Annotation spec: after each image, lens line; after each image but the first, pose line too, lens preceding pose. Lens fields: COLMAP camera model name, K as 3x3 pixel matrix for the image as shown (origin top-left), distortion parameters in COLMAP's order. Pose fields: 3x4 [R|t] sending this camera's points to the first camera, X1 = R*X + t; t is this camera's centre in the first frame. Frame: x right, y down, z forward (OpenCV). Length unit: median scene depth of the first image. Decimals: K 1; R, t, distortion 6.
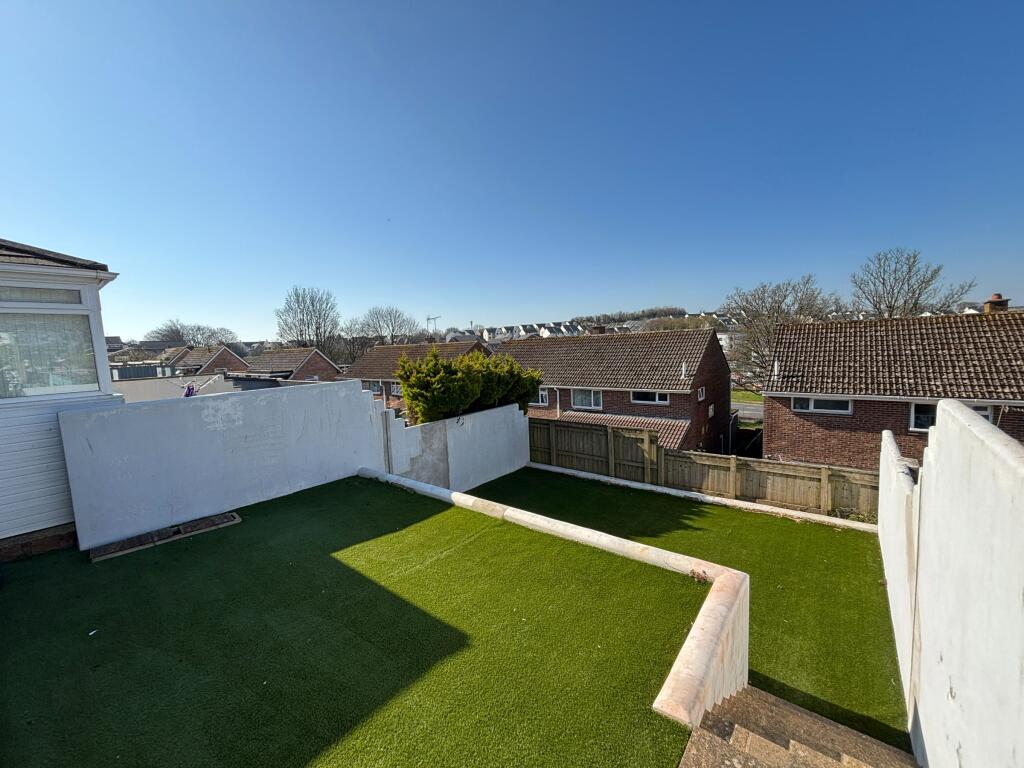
lens RADIAL K [[409.8, 0, 512.0], [0, 409.8, 384.0], [0, 0, 1]] dist [-0.002194, -0.000017]
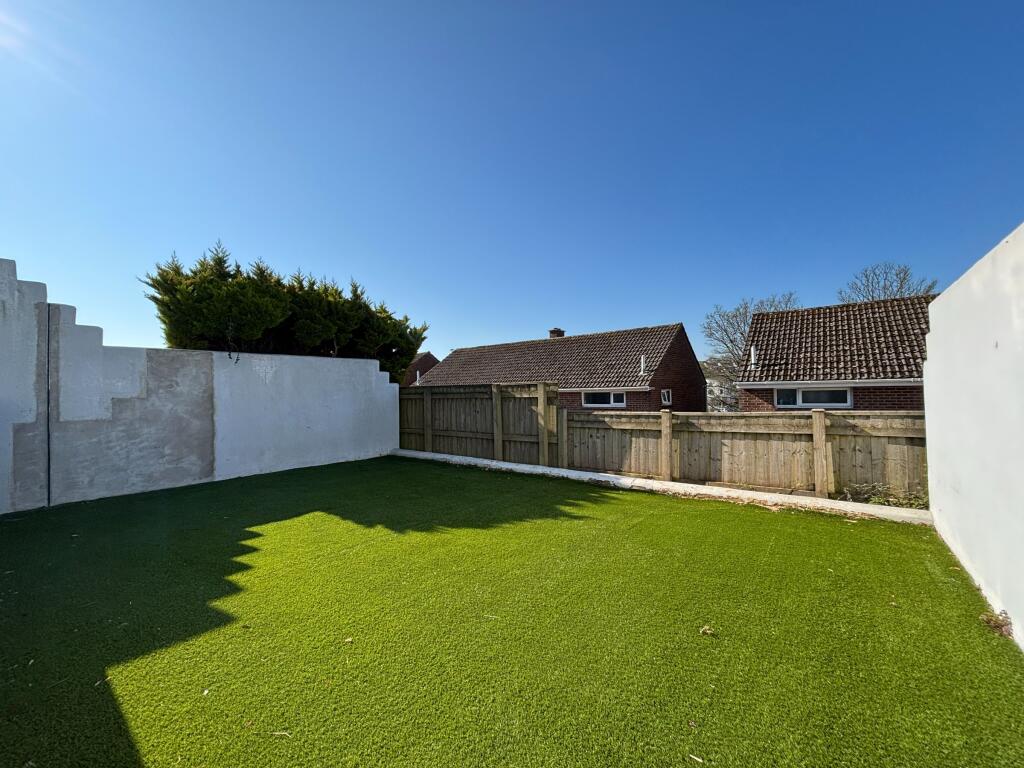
lens RADIAL K [[409.8, 0, 512.0], [0, 409.8, 384.0], [0, 0, 1]] dist [-0.002194, -0.000017]
pose [[0.999702, 0.021448, 0.011618, 0.184726], [-0.020014, 0.993510, -0.111966, 0.126644], [-0.013944, 0.111700, 0.993644, 0.243232]]
